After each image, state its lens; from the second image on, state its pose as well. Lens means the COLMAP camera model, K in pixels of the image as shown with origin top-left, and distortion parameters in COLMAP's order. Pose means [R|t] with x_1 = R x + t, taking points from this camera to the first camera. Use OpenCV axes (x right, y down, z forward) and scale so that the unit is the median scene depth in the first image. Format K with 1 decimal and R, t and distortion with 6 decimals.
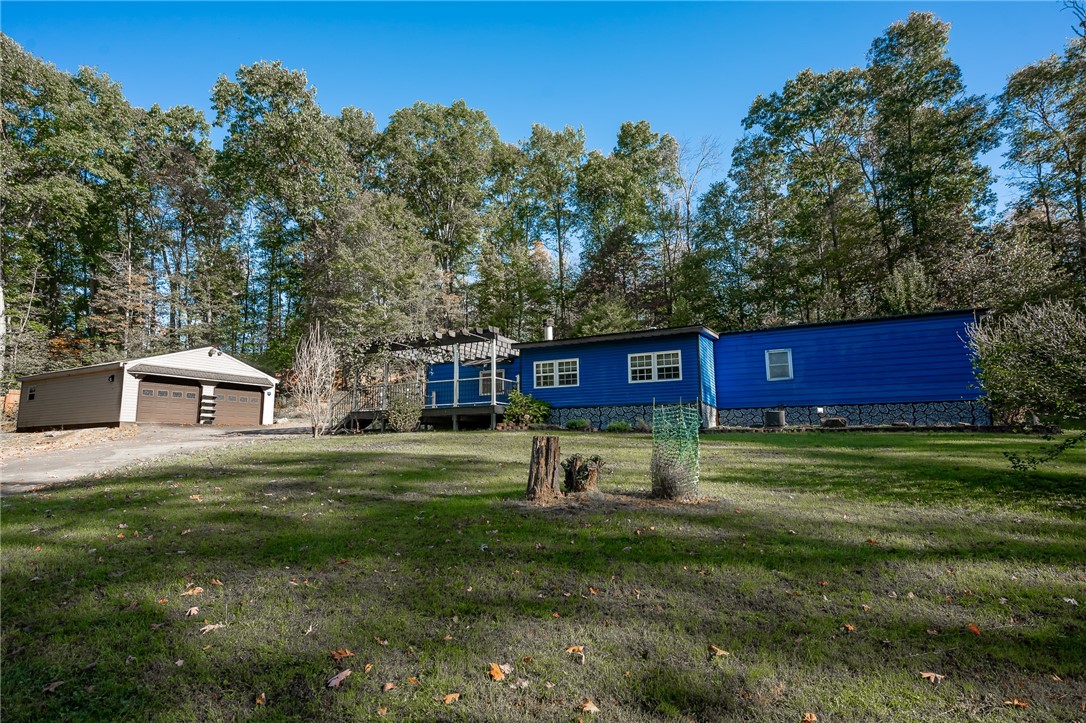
lens RADIAL K [[522.6, 0, 543.8], [0, 522.6, 366.2], [0, 0, 1]] dist [-0.001910, -0.001582]
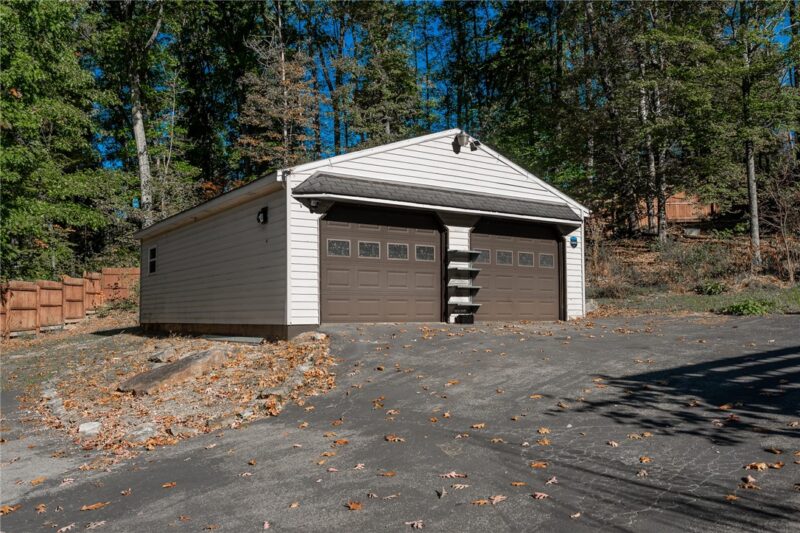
lens RADIAL K [[674.4, 0, 400.1], [0, 674.4, 265.9], [0, 0, 1]] dist [0.001910, 0.000167]
pose [[0.869062, -0.028848, -0.493861, -0.433707], [0.067215, 0.995926, 0.060105, 0.033793], [0.490115, -0.085430, 0.867461, 0.538158]]
